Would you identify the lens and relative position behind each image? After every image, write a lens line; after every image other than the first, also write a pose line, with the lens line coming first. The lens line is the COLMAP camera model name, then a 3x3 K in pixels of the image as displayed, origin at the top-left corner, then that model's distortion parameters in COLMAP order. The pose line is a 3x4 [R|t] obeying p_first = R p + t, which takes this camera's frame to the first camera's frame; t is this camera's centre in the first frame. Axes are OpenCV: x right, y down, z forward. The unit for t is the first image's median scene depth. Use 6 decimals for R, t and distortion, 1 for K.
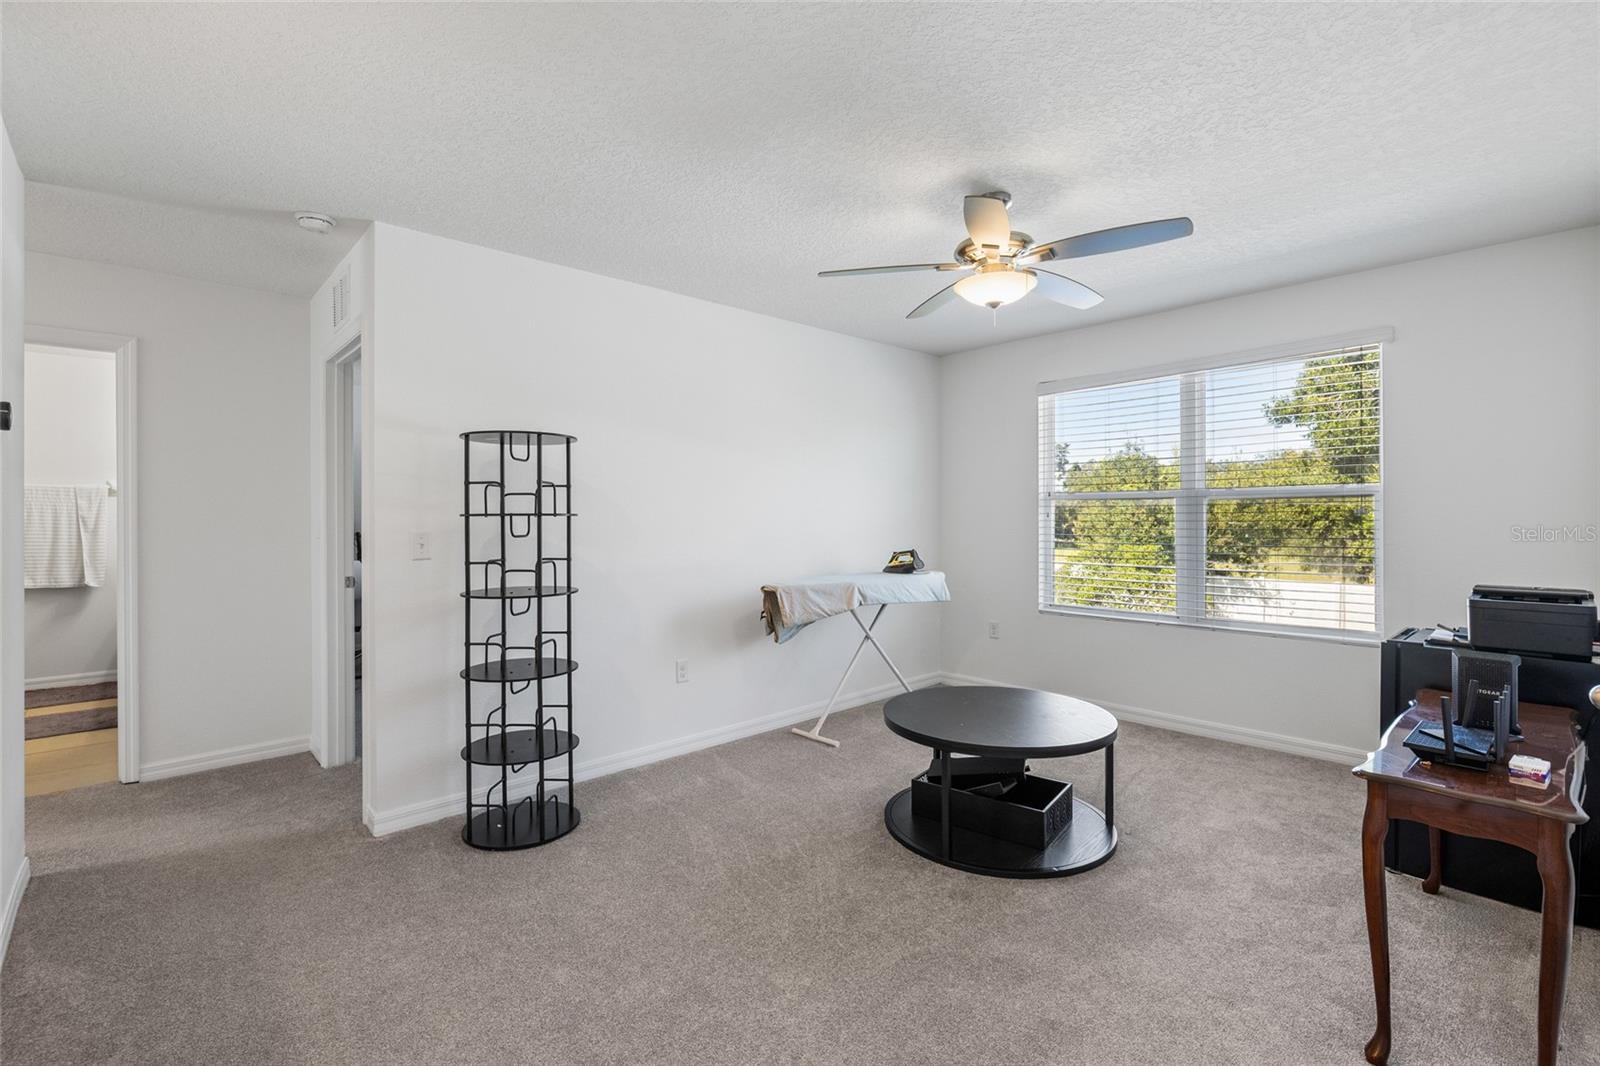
lens RADIAL K [[711.6, 0, 803.7], [0, 711.6, 542.8], [0, 0, 1]] dist [-0.001437, 0.000189]
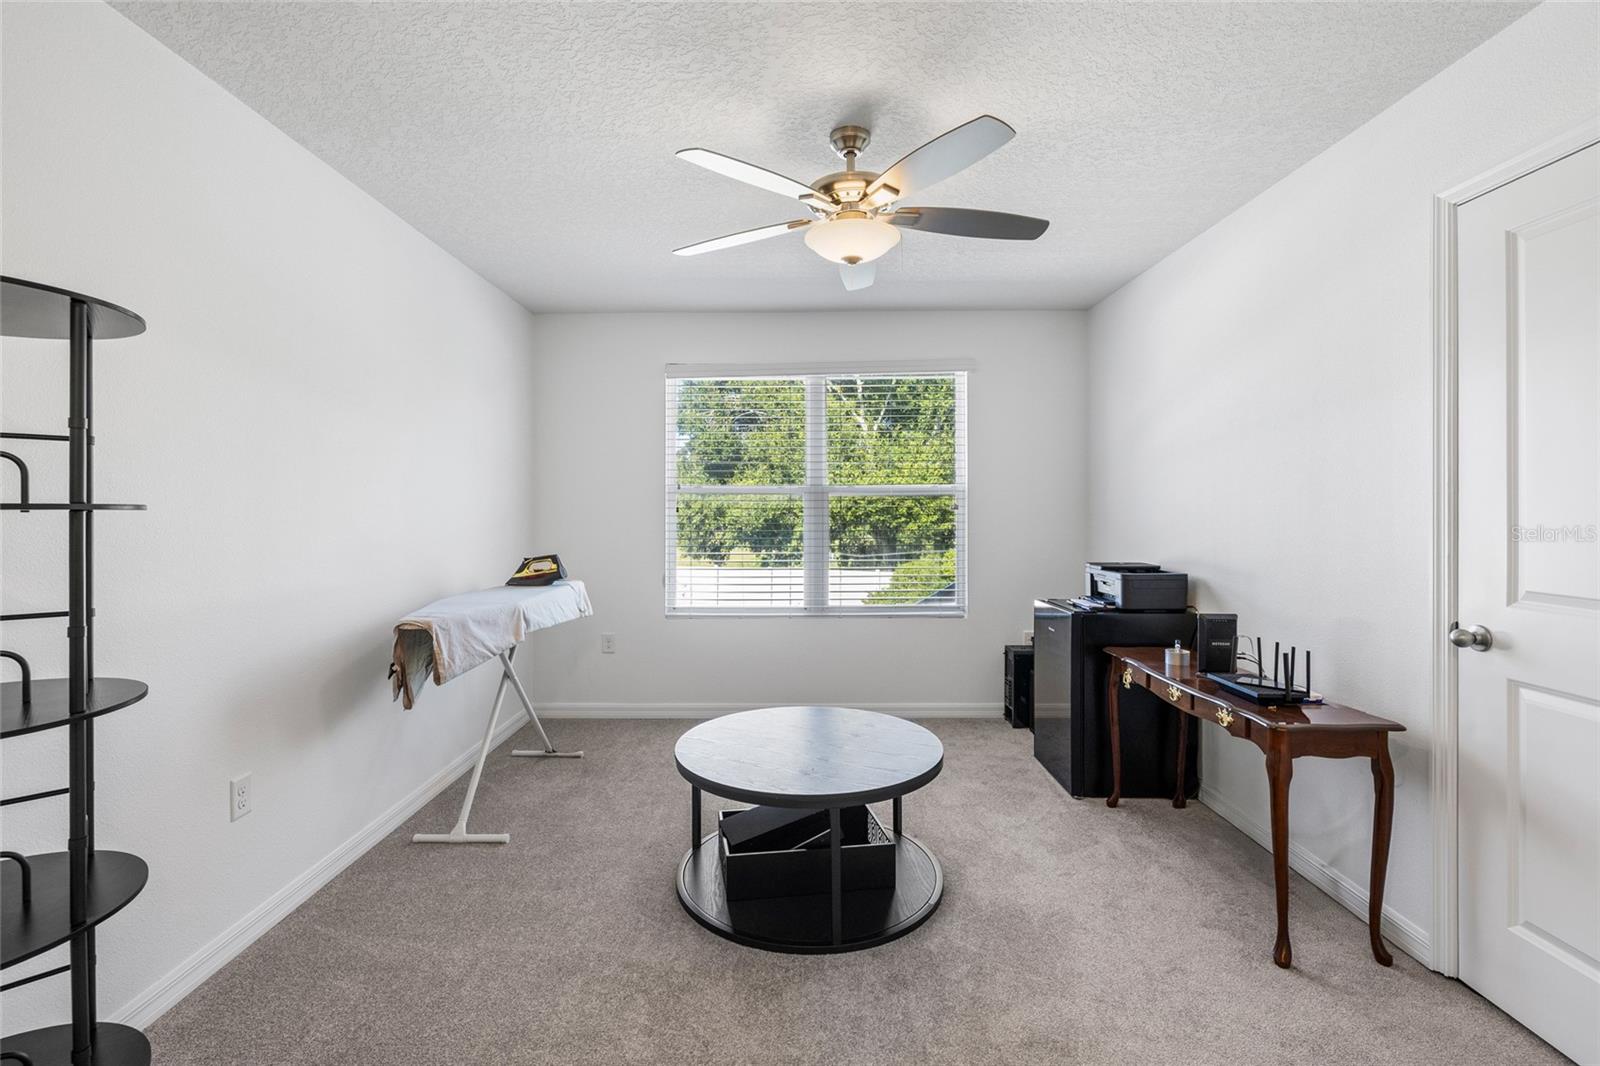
lens RADIAL K [[719.8, 0, 792.8], [0, 719.8, 524.0], [0, 0, 1]] dist [-0.000758, 0.000624]
pose [[0.696862, -0.012817, 0.717090, -0.265353], [0.027196, 0.999593, -0.008563, -0.011180], [-0.716689, 0.025469, 0.696928, 0.307280]]
